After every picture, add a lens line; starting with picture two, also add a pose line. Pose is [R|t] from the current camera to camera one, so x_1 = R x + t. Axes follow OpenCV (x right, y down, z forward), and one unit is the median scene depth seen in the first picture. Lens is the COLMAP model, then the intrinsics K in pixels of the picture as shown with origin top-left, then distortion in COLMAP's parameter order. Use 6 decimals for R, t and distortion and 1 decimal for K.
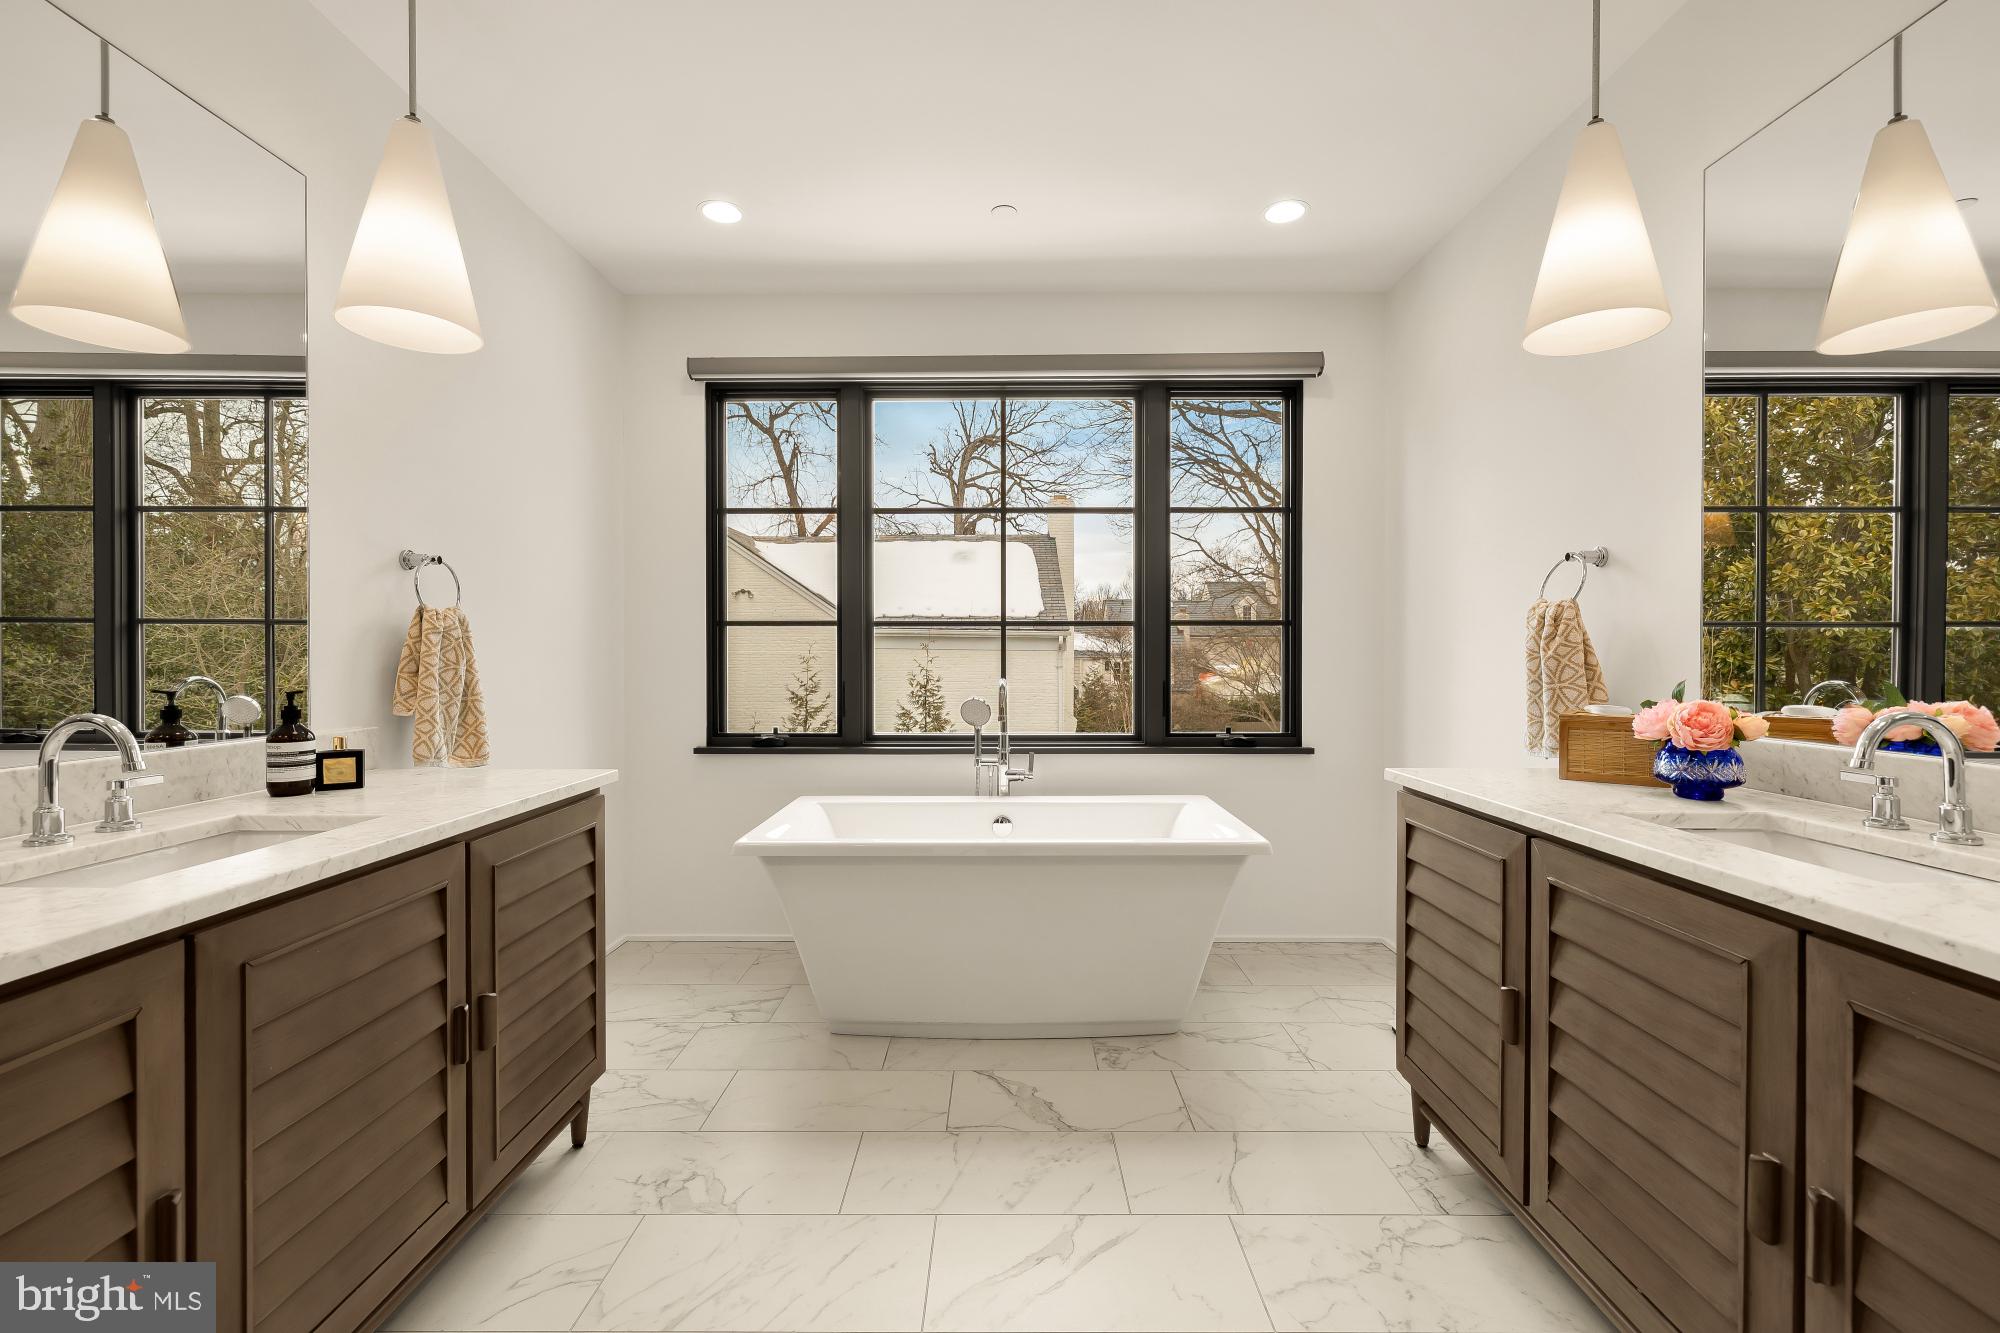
lens RADIAL K [[848.4, 0, 1003.8], [0, 848.4, 664.6], [0, 0, 1]] dist [0.000123, -0.000434]
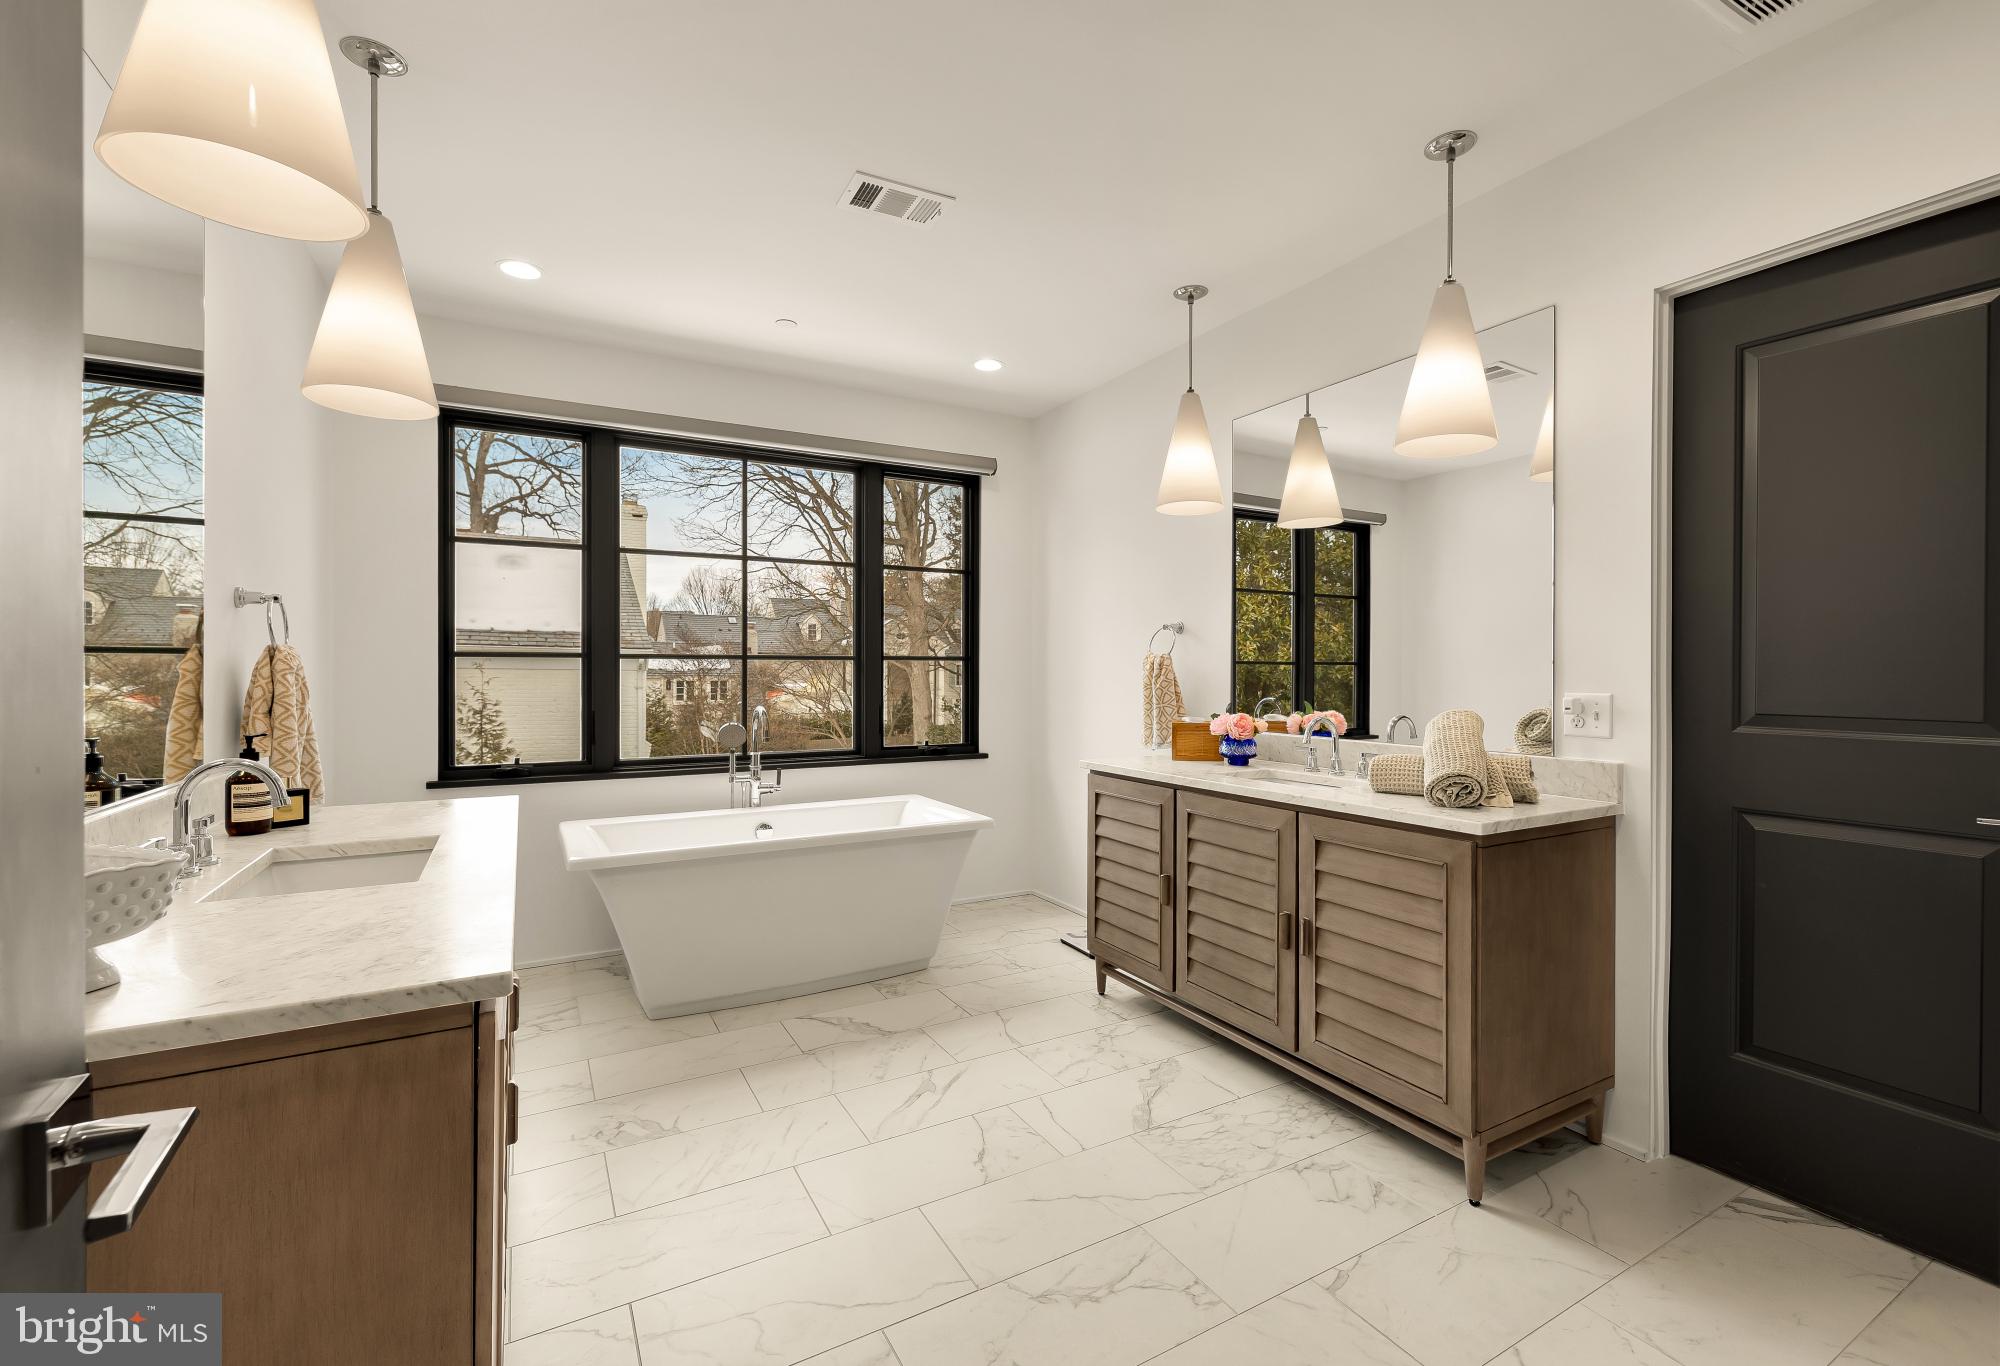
lens RADIAL K [[860.8, 0, 1040.3], [0, 860.8, 676.0], [0, 0, 1]] dist [-0.000150, -0.000413]
pose [[0.854992, -0.000202, 0.518641, -0.378132], [0.003832, 0.999975, -0.005926, -0.021223], [-0.518627, 0.007054, 0.854972, -0.282173]]
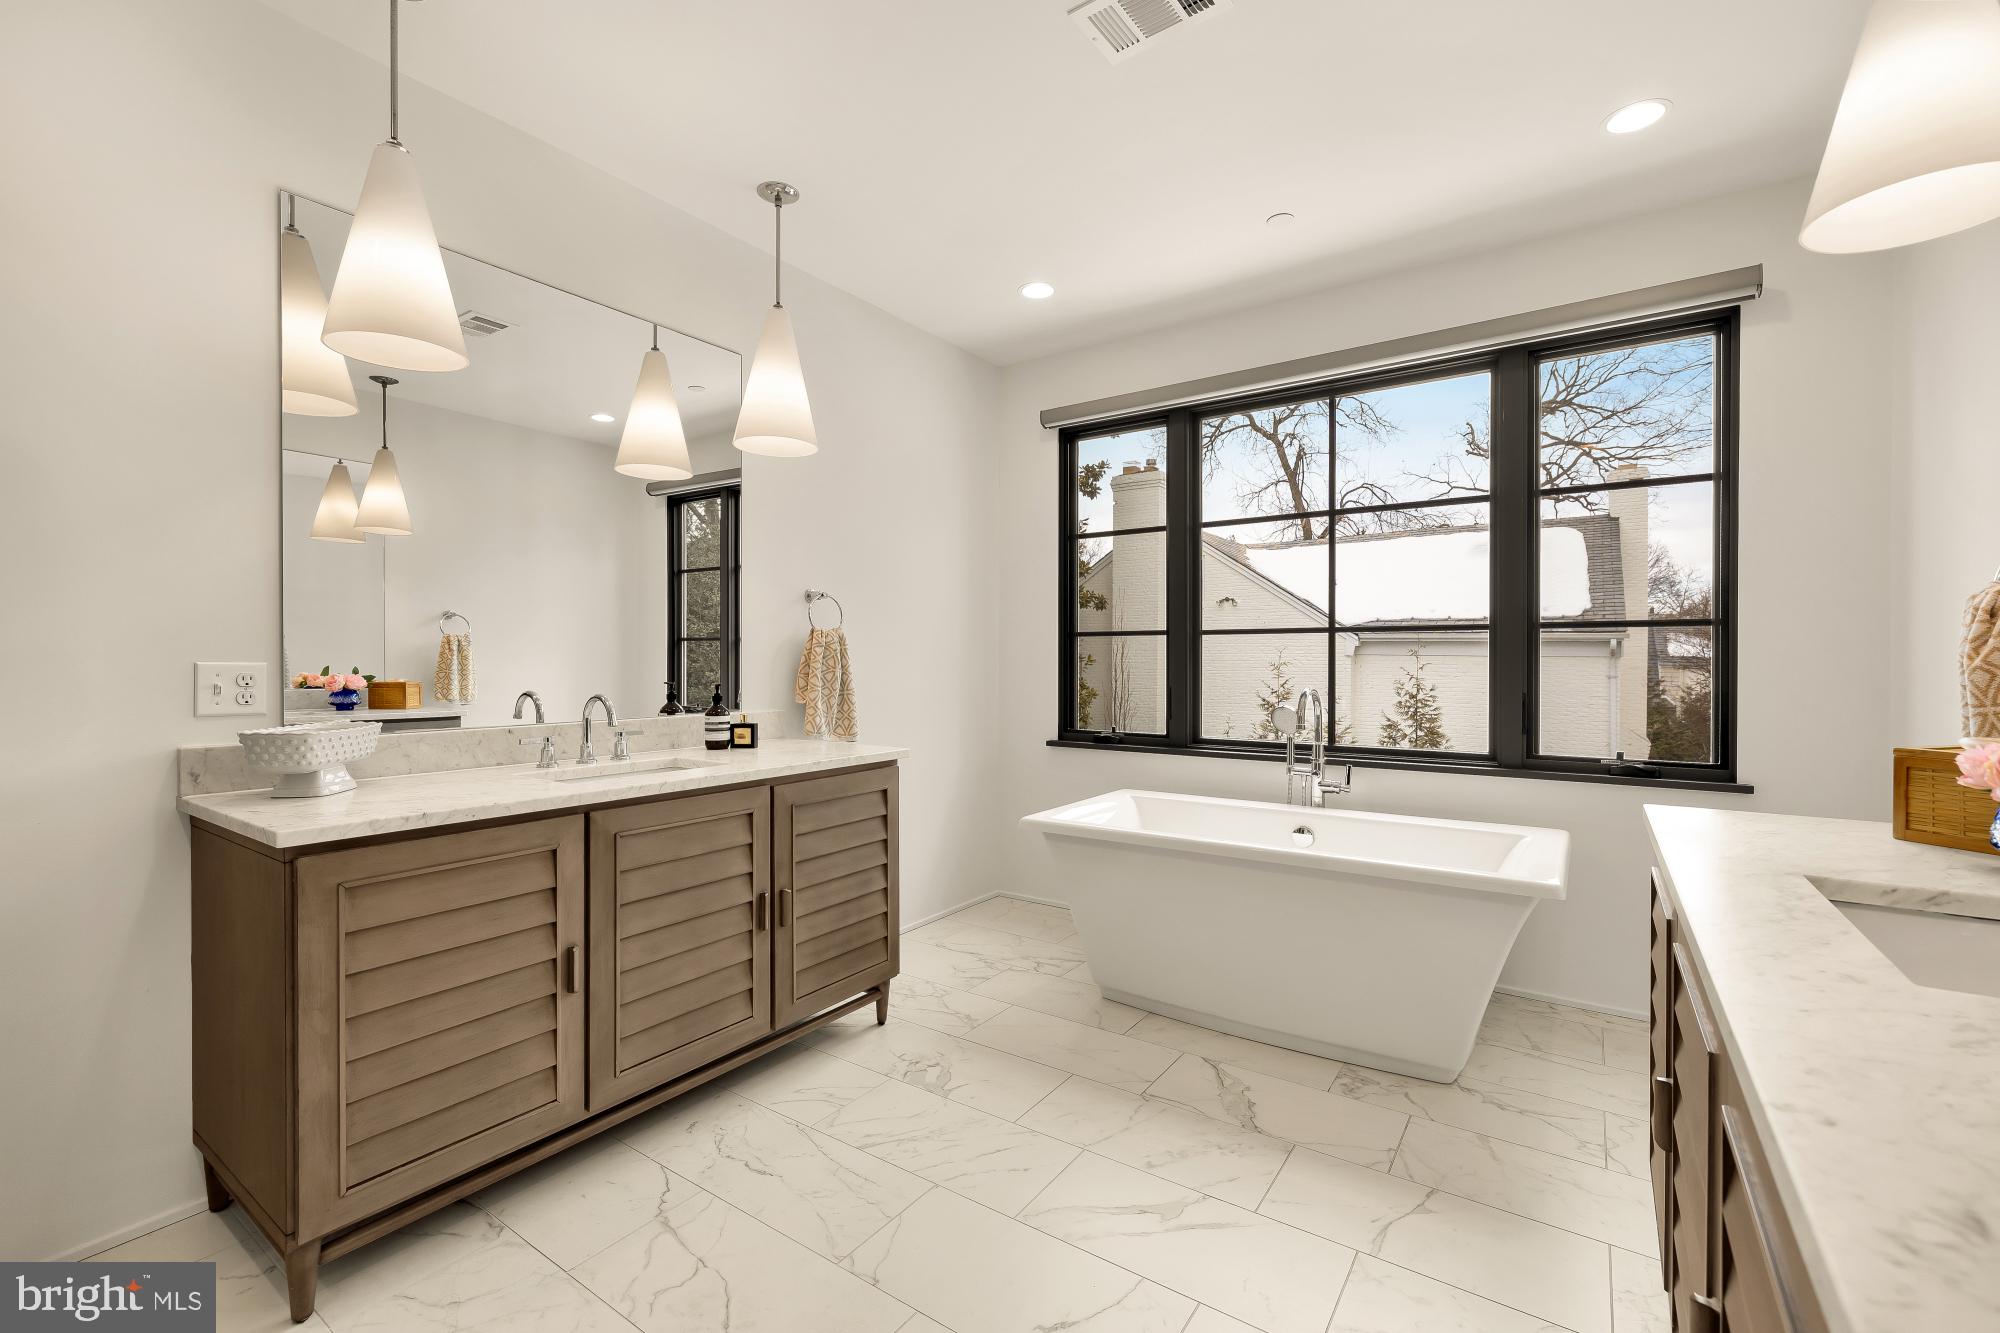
lens RADIAL K [[848.4, 0, 1001.7], [0, 848.4, 668.1], [0, 0, 1]] dist [0.000123, -0.000434]
pose [[0.824406, 0.006121, -0.565966, 0.342772], [-0.008098, 0.999967, -0.000981, -0.001357], [0.565941, 0.005392, 0.824428, -0.010966]]
